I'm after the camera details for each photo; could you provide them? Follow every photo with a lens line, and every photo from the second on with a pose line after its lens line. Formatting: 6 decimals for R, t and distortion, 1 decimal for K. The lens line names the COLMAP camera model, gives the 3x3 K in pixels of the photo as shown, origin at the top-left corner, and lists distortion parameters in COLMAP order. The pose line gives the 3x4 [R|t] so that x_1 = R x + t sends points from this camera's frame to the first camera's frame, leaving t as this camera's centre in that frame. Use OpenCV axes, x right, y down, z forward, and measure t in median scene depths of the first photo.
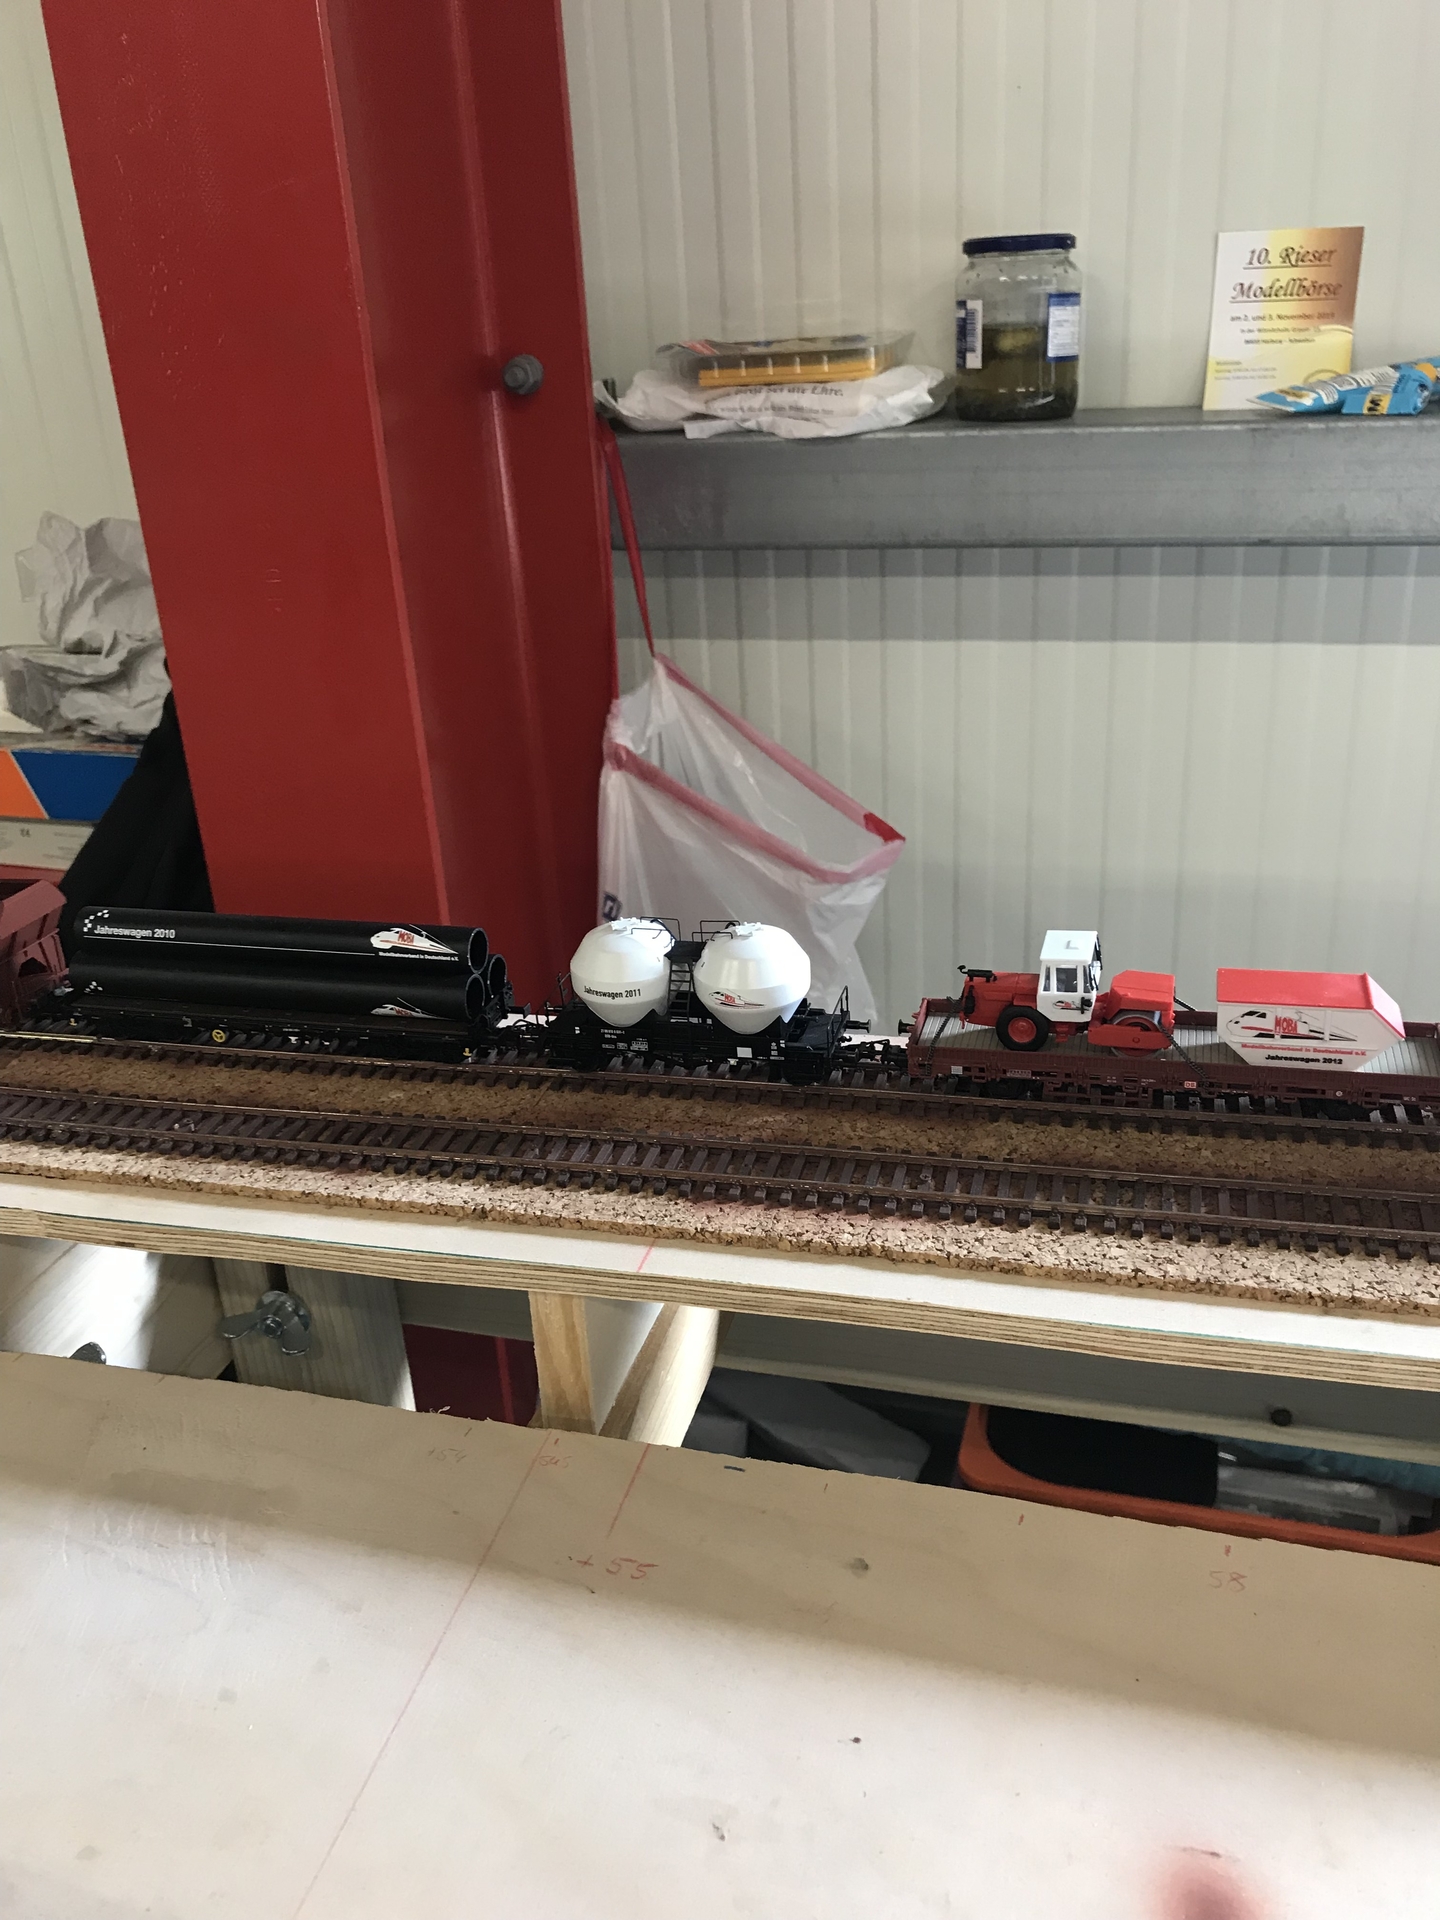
lens RADIAL K [[1596.7, 0, 714.4], [0, 1596.7, 946.6], [0, 0, 1]] dist [0.025035, -0.028511]
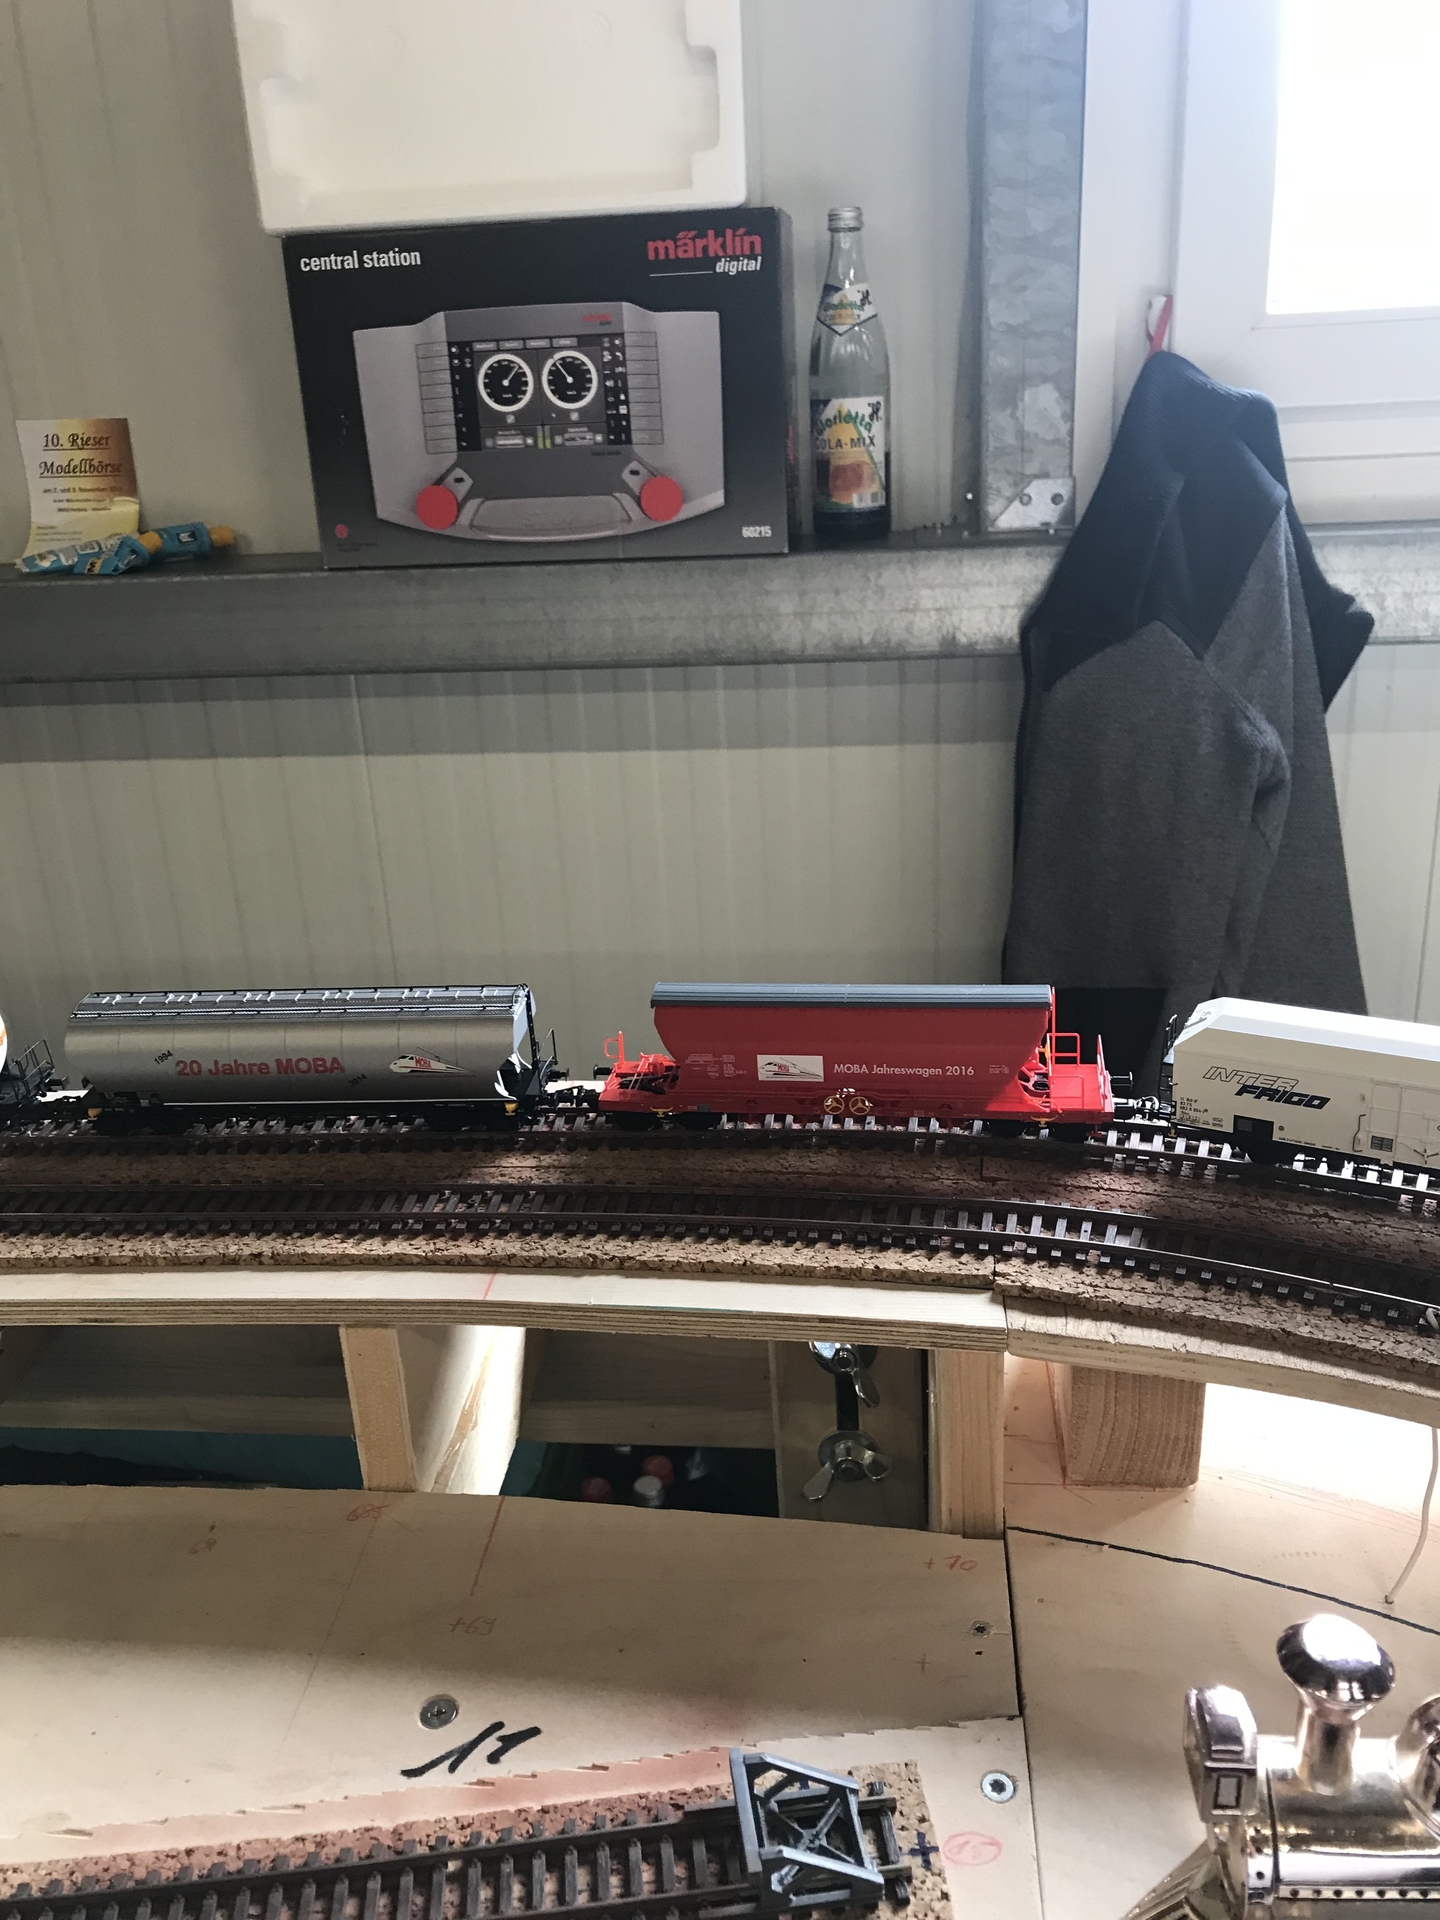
lens RADIAL K [[1593.1, 0, 722.8], [0, 1593.1, 965.8], [0, 0, 1]] dist [0.011457, -0.018476]
pose [[0.983677, -0.062501, 0.168741, 0.606907], [0.070370, 0.996675, -0.041062, 0.041009], [-0.165614, 0.052266, 0.984805, -0.226583]]
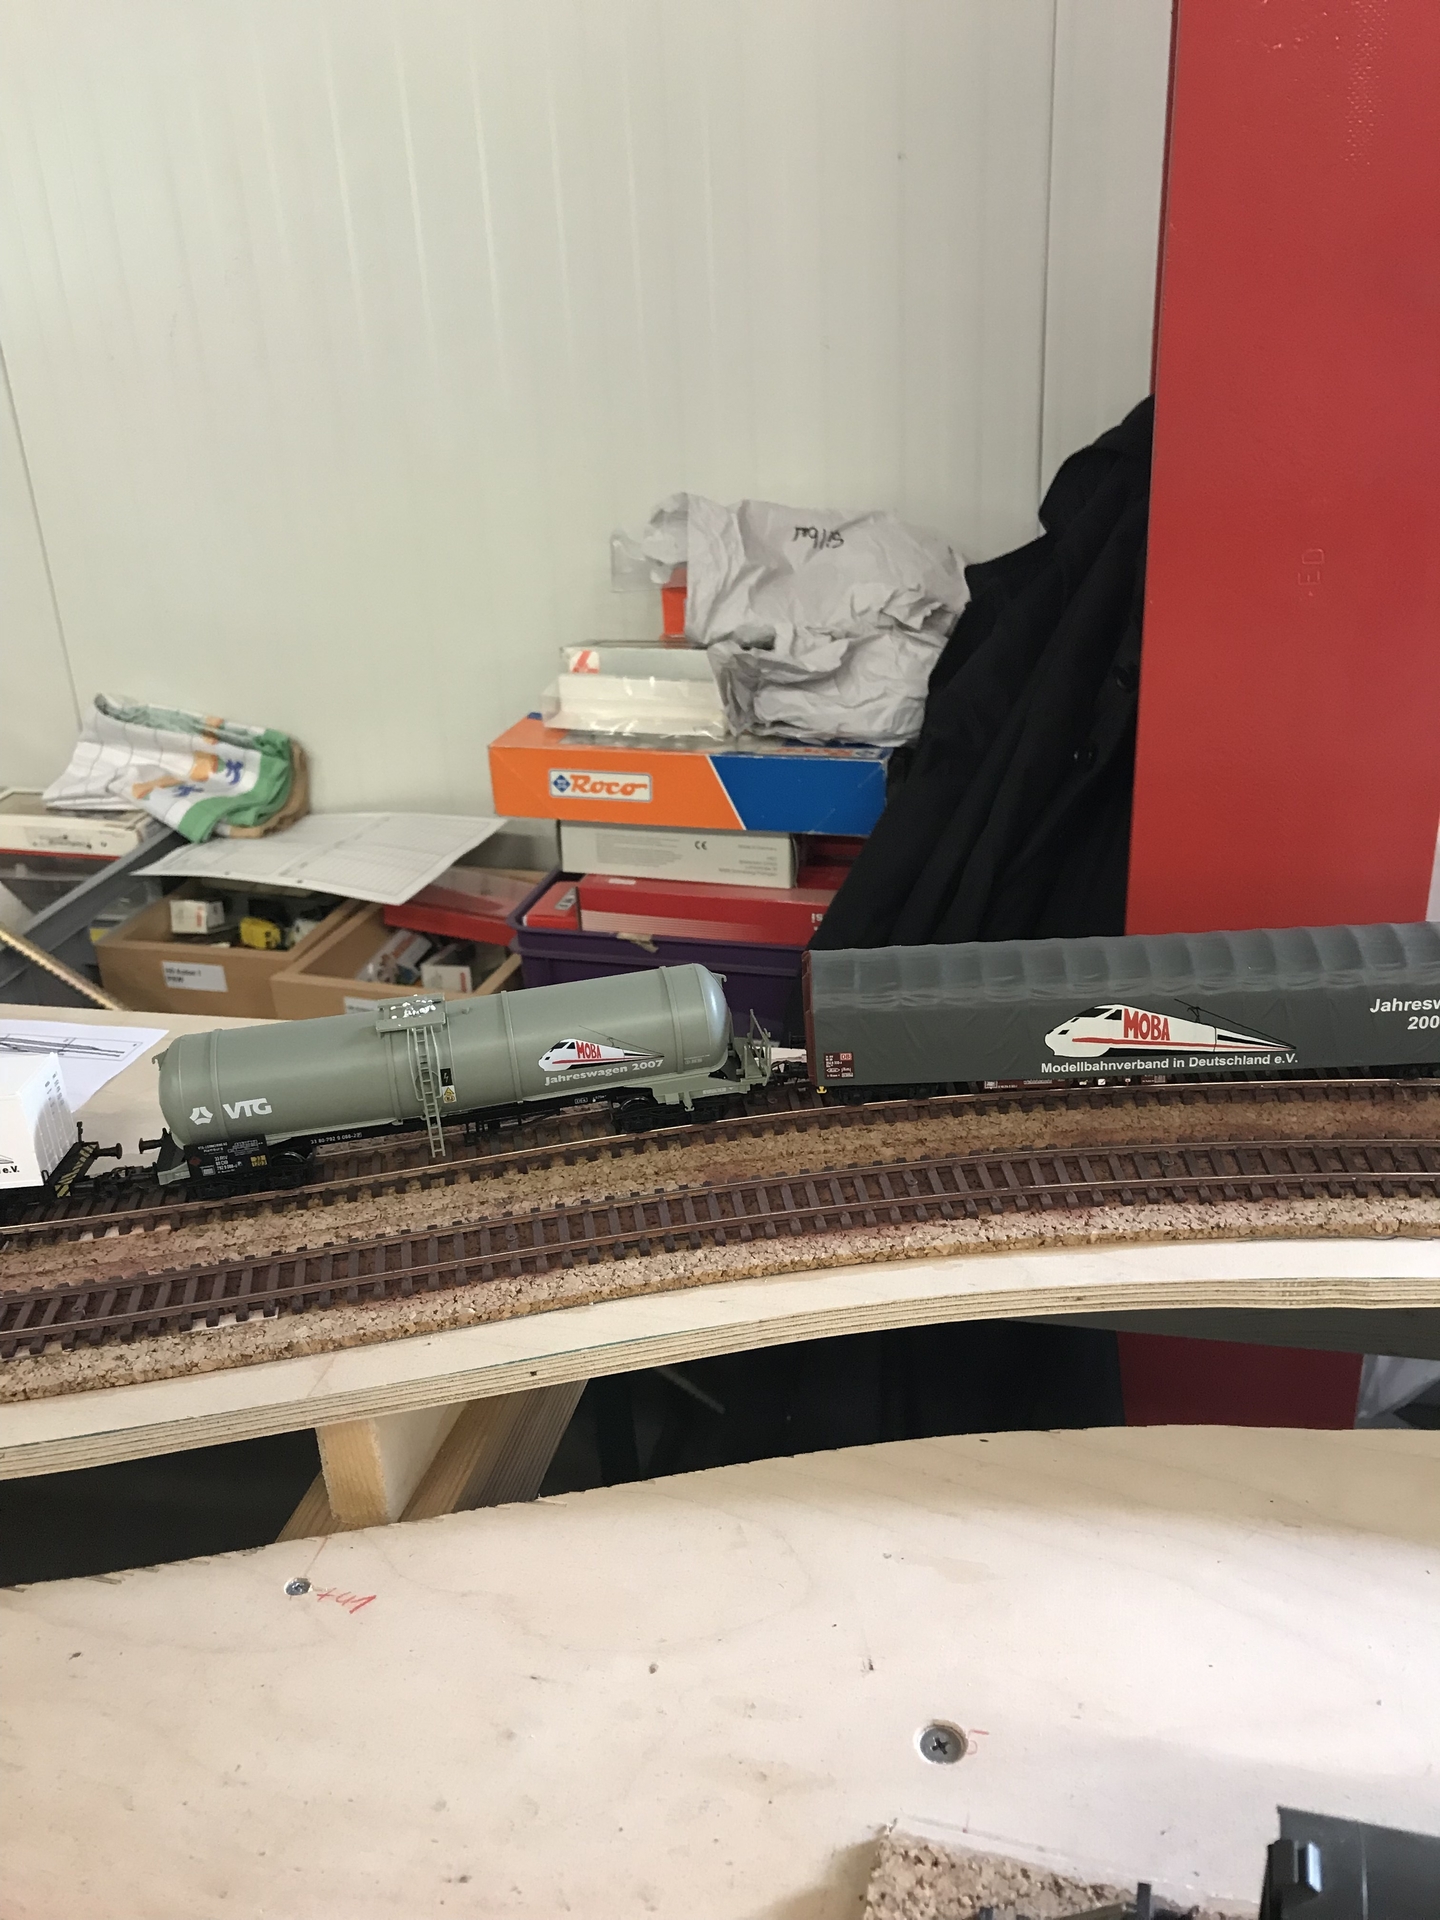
lens RADIAL K [[1578.3, 0, 723.0], [0, 1578.3, 964.4], [0, 0, 1]] dist [0.152280, -0.656434]
pose [[0.998273, -0.010937, 0.057719, -0.530375], [0.010235, 0.999870, 0.012431, -0.014996], [-0.057847, -0.011819, 0.998255, 0.104564]]
